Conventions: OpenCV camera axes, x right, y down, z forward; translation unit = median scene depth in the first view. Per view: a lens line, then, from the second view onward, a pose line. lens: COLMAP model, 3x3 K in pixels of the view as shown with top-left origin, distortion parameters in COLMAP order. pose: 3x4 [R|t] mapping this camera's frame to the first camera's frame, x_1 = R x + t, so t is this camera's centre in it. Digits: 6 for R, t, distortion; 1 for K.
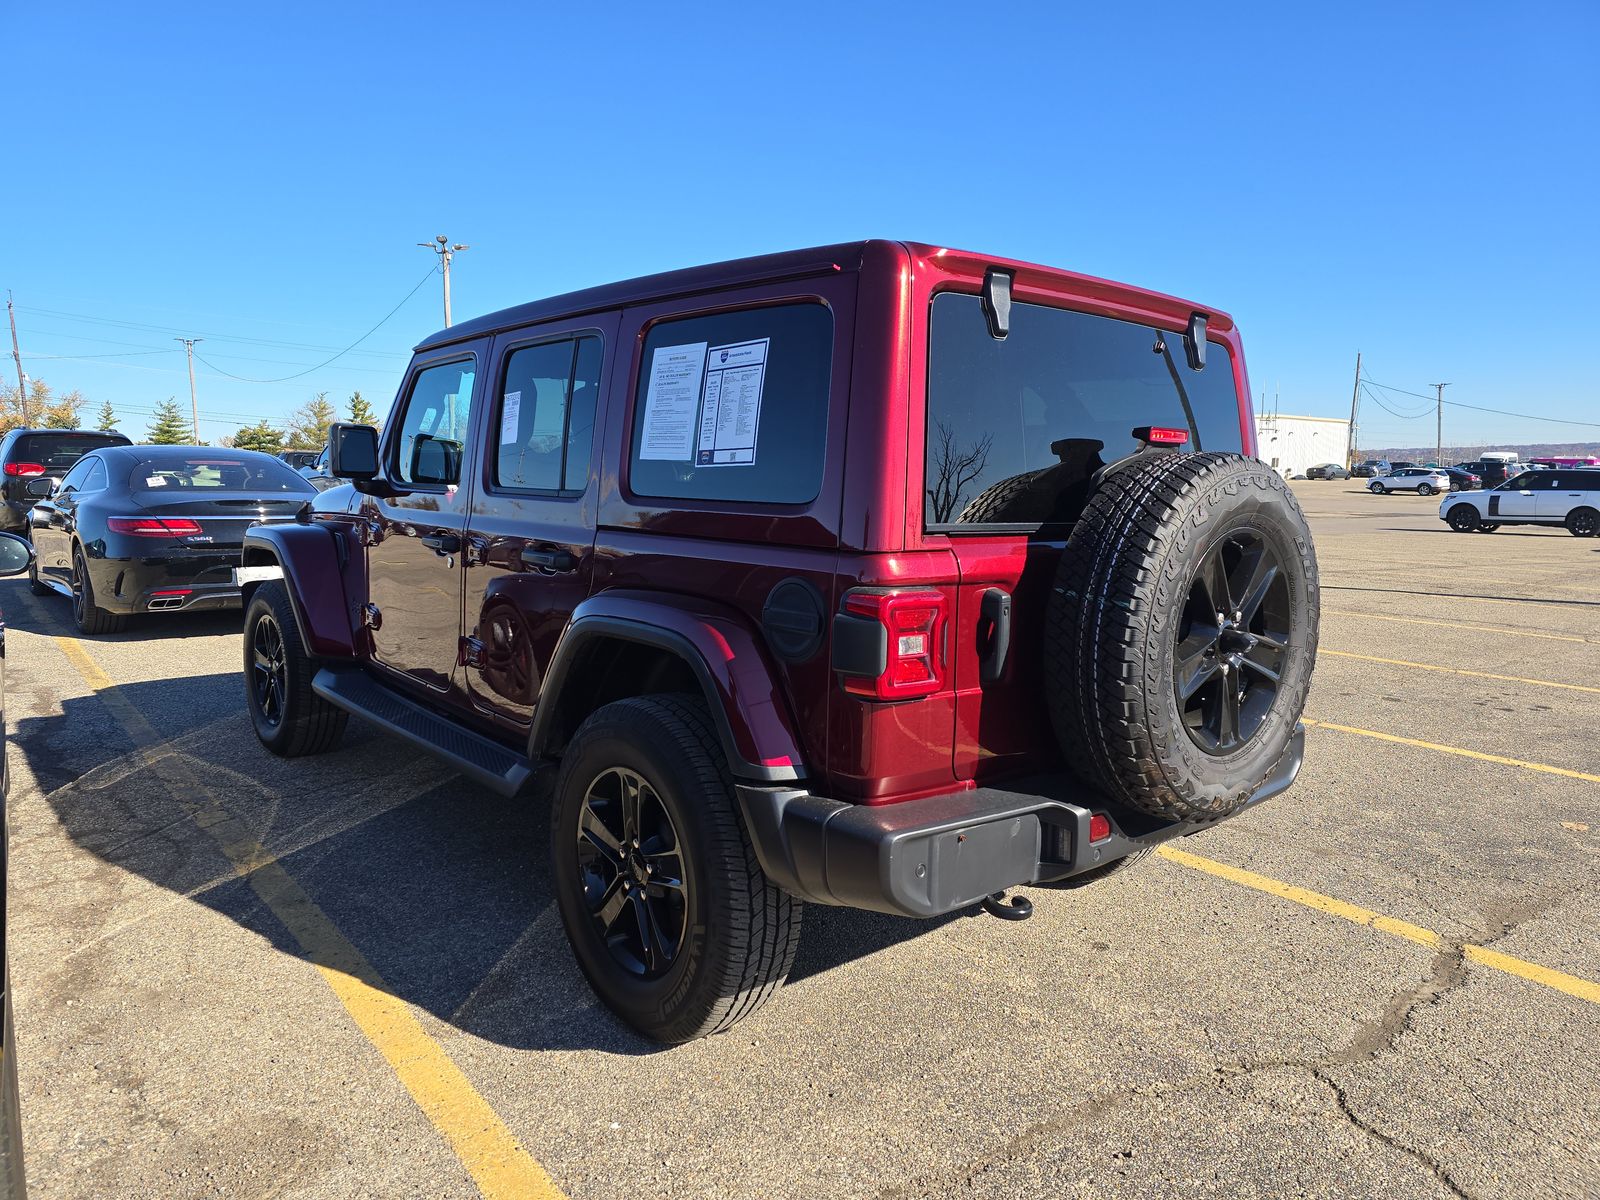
lens RADIAL K [[1088.1, 0, 774.7], [0, 1088.1, 695.8], [0, 0, 1]] dist [0.024644, -0.031717]
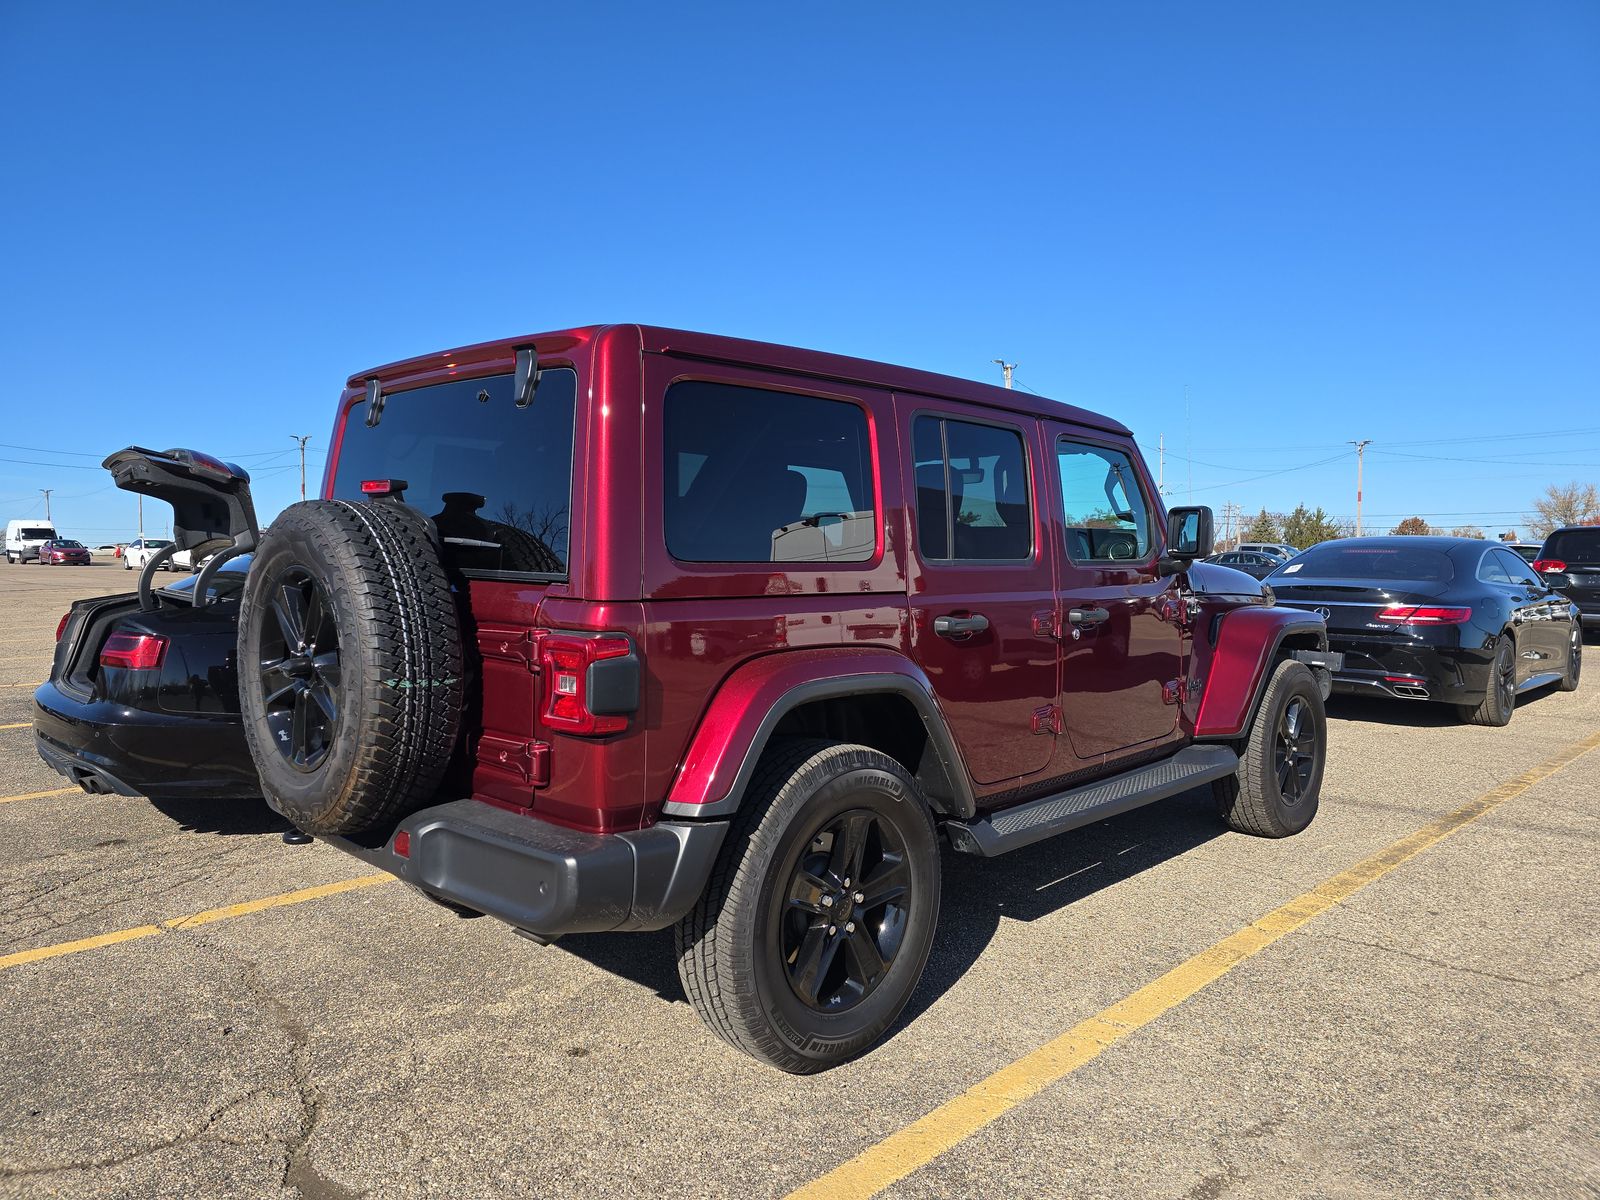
lens RADIAL K [[1088.1, 0, 800.1], [0, 1088.1, 598.7], [0, 0, 1]] dist [0.024644, -0.031717]
pose [[0.097629, 0.033428, -0.994661, 1.184231], [-0.213080, 0.976962, 0.011918, -0.180729], [0.972145, 0.210779, 0.102503, 0.999948]]
